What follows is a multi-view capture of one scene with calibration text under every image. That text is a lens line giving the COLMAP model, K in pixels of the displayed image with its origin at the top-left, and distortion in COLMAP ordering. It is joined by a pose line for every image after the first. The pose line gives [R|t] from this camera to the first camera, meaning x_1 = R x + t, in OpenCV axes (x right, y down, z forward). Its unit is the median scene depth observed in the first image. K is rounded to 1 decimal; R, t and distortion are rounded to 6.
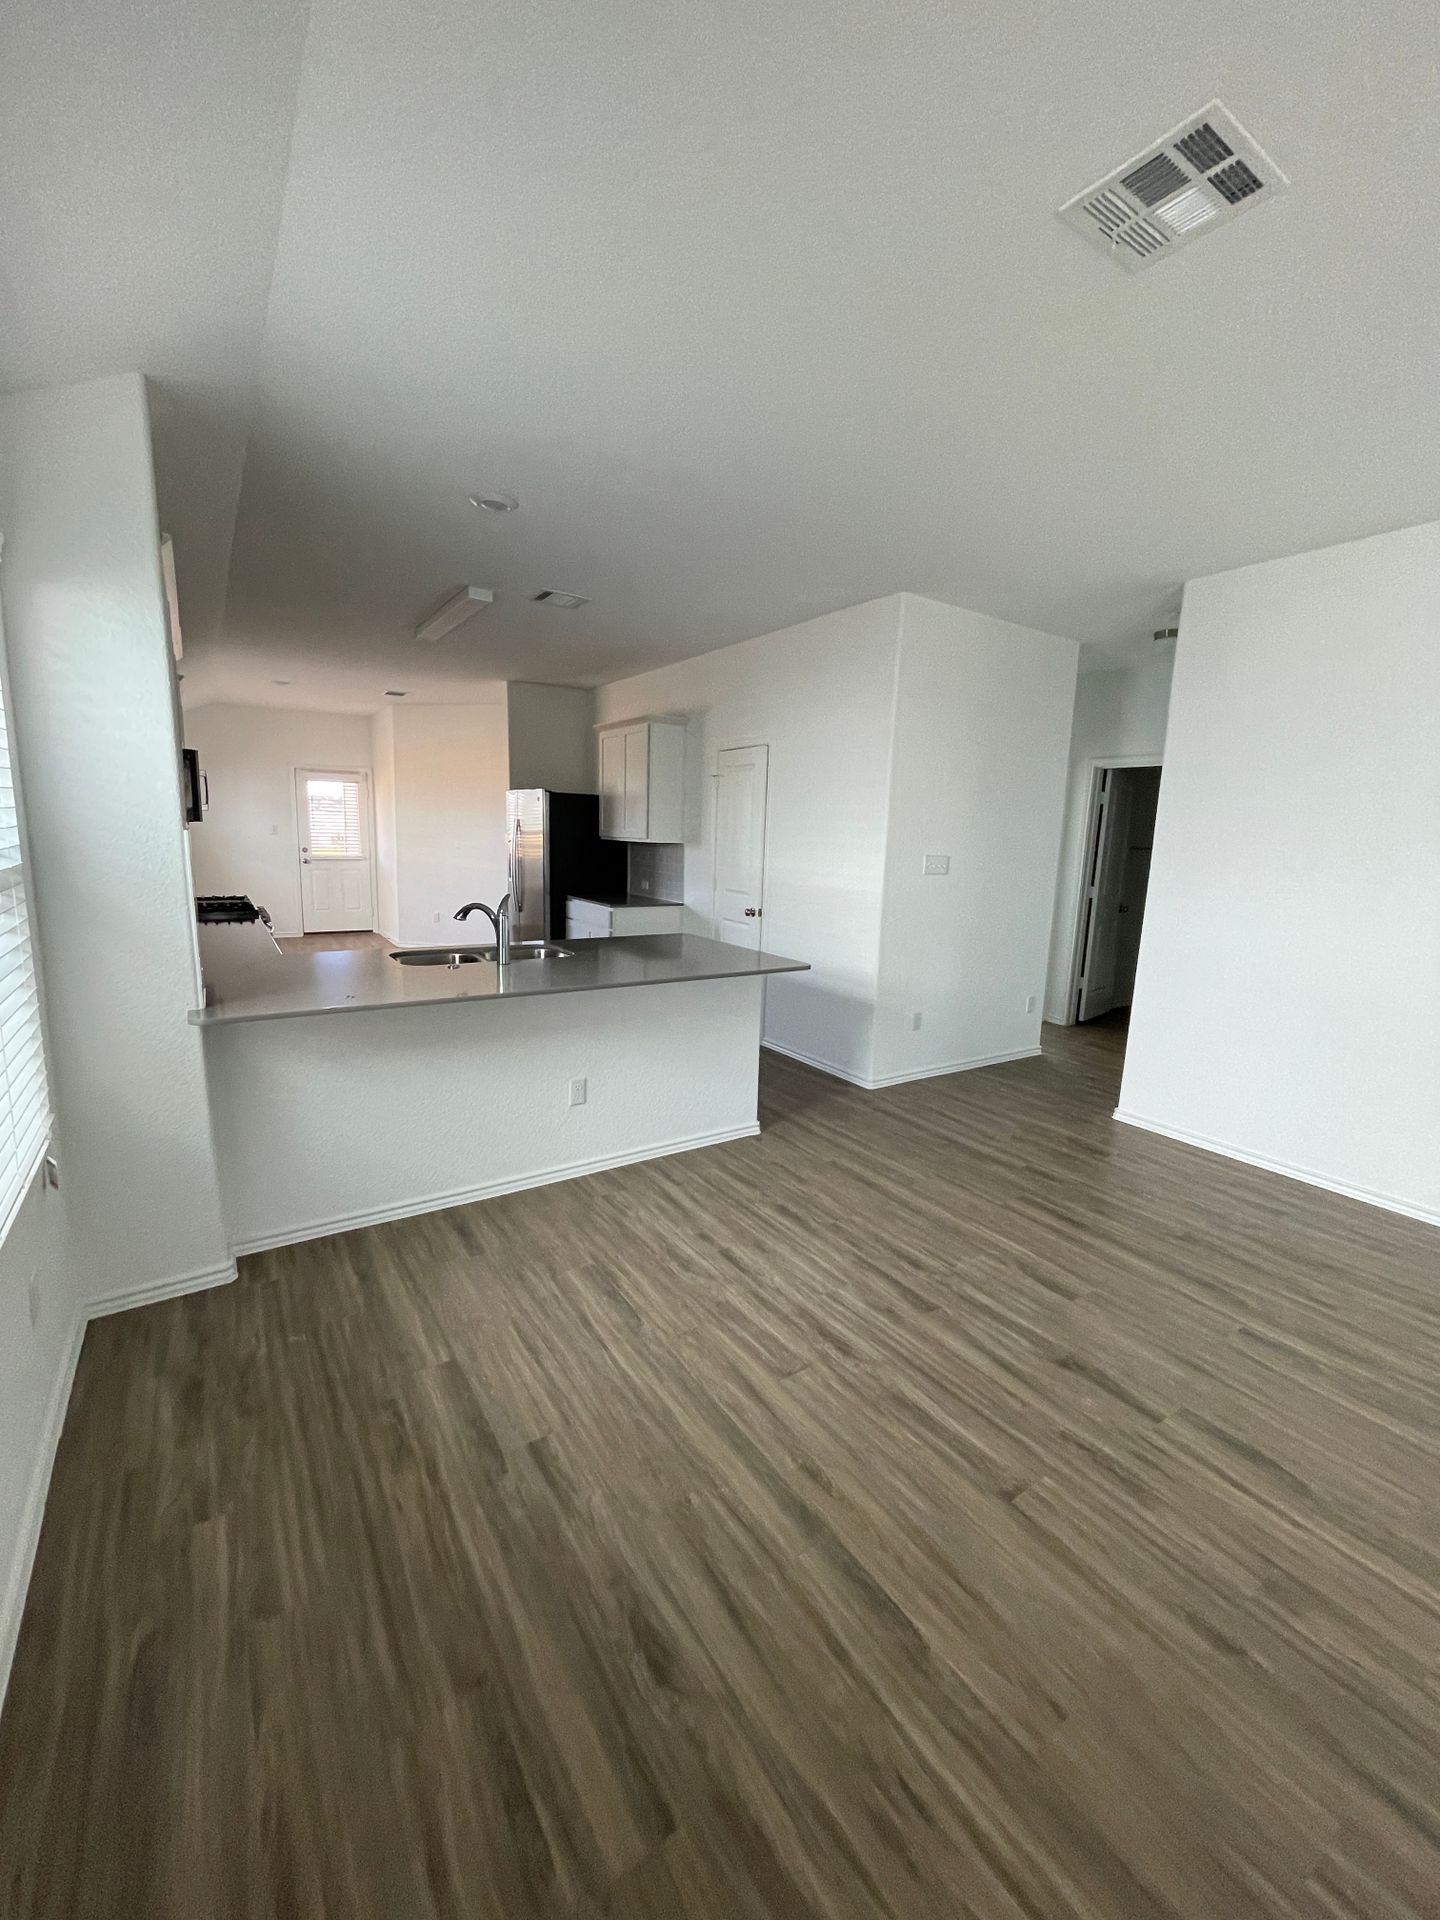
lens RADIAL K [[770.8, 0, 716.1], [0, 770.8, 962.5], [0, 0, 1]] dist [-0.007251, 0.000184]
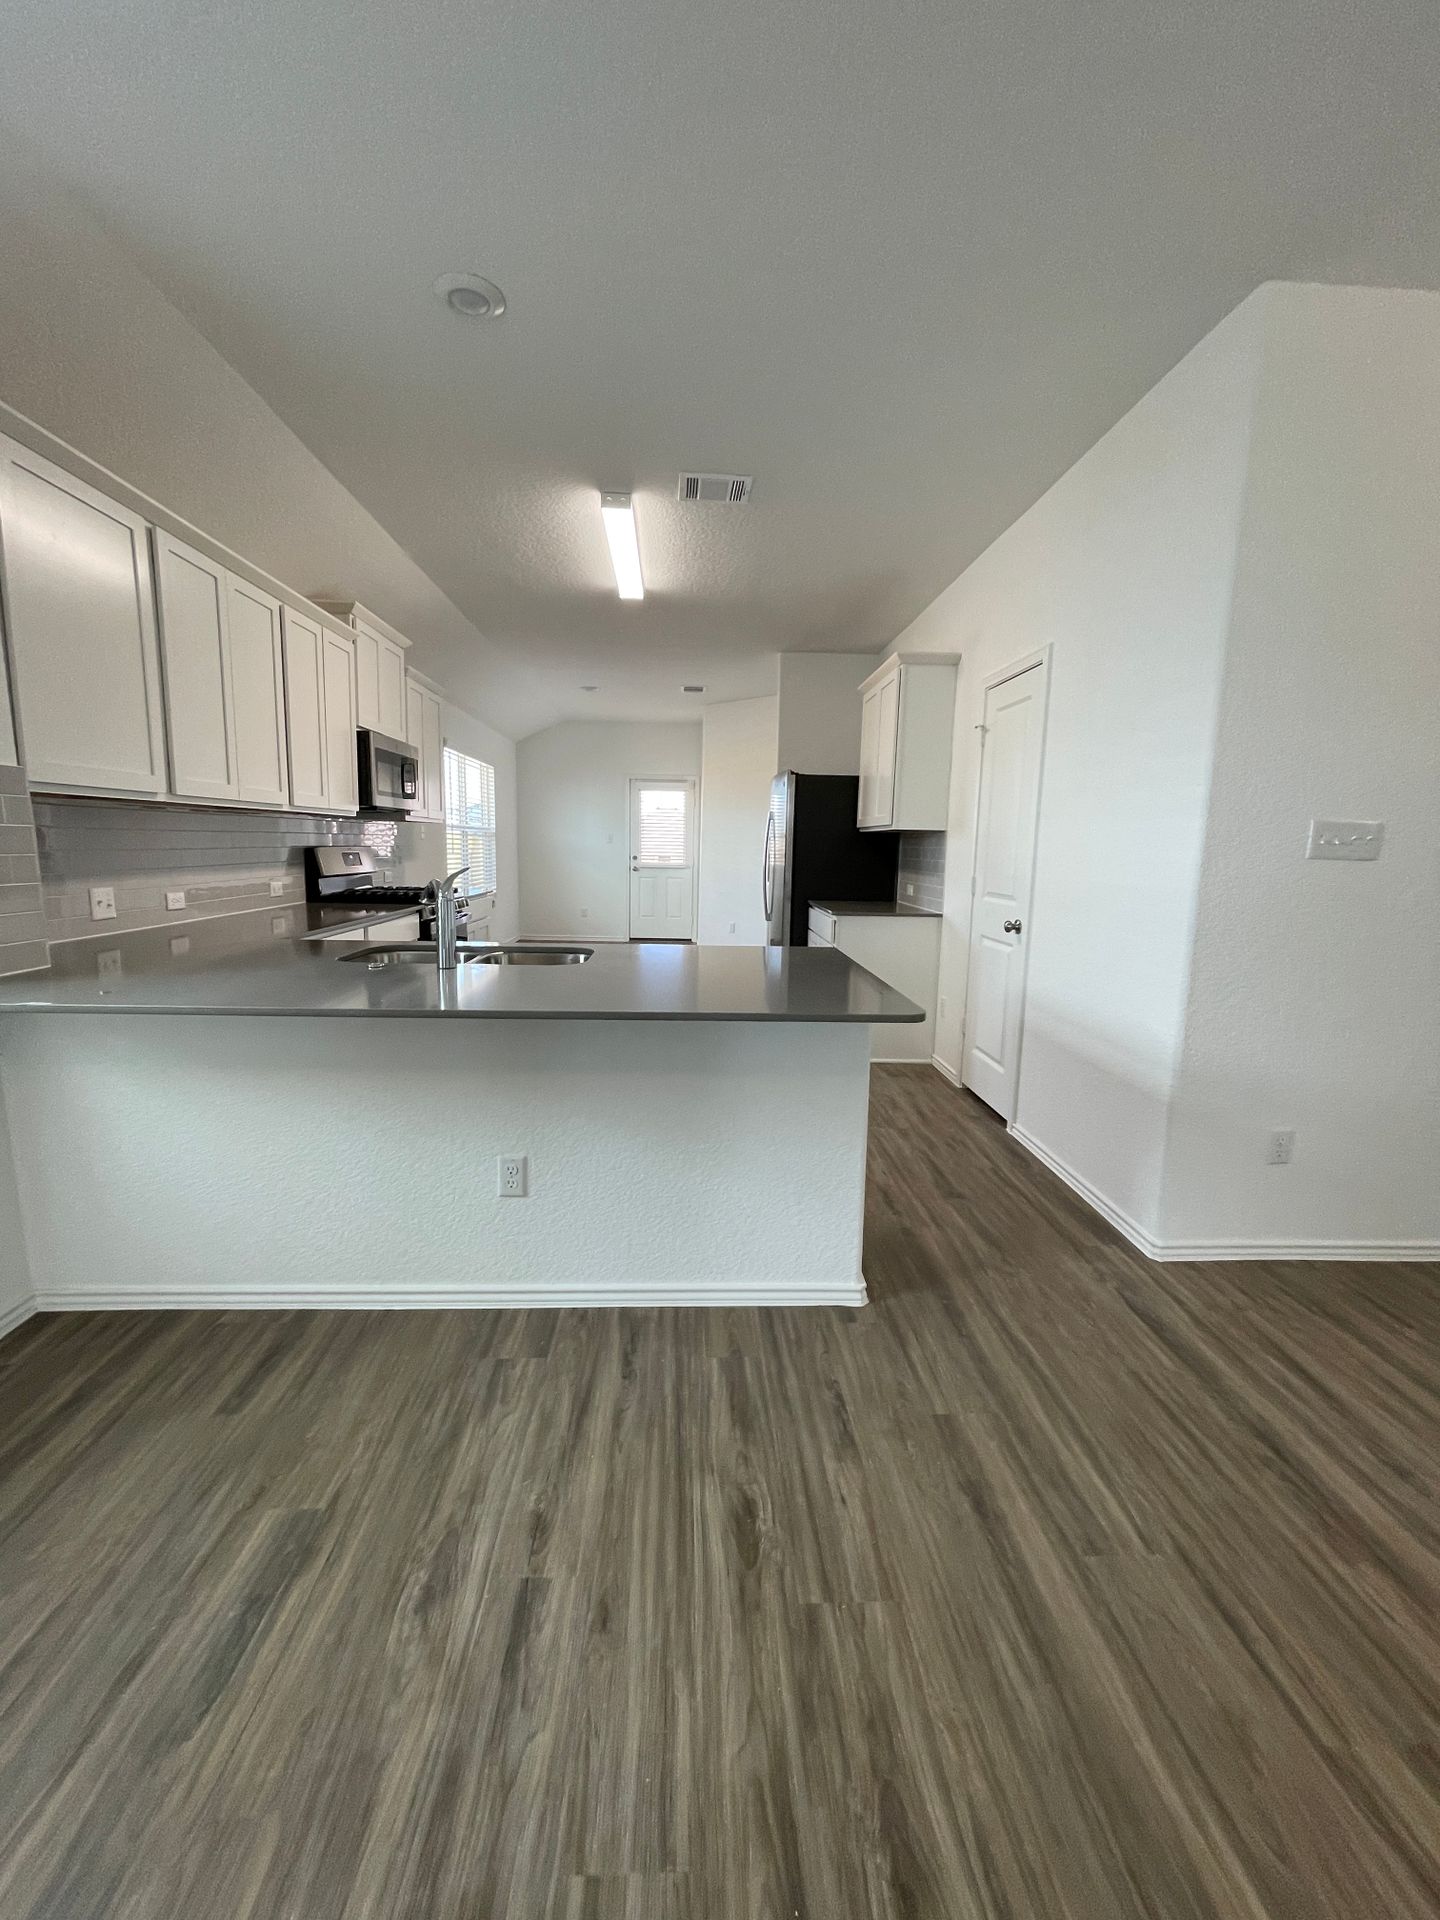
lens RADIAL K [[770.8, 0, 717.9], [0, 770.8, 955.2], [0, 0, 1]] dist [-0.007251, 0.000184]
pose [[0.857113, 0.057261, -0.511937, 0.272137], [-0.078538, 0.996710, -0.020009, -0.014287], [0.509107, 0.057356, 0.858790, 0.513047]]
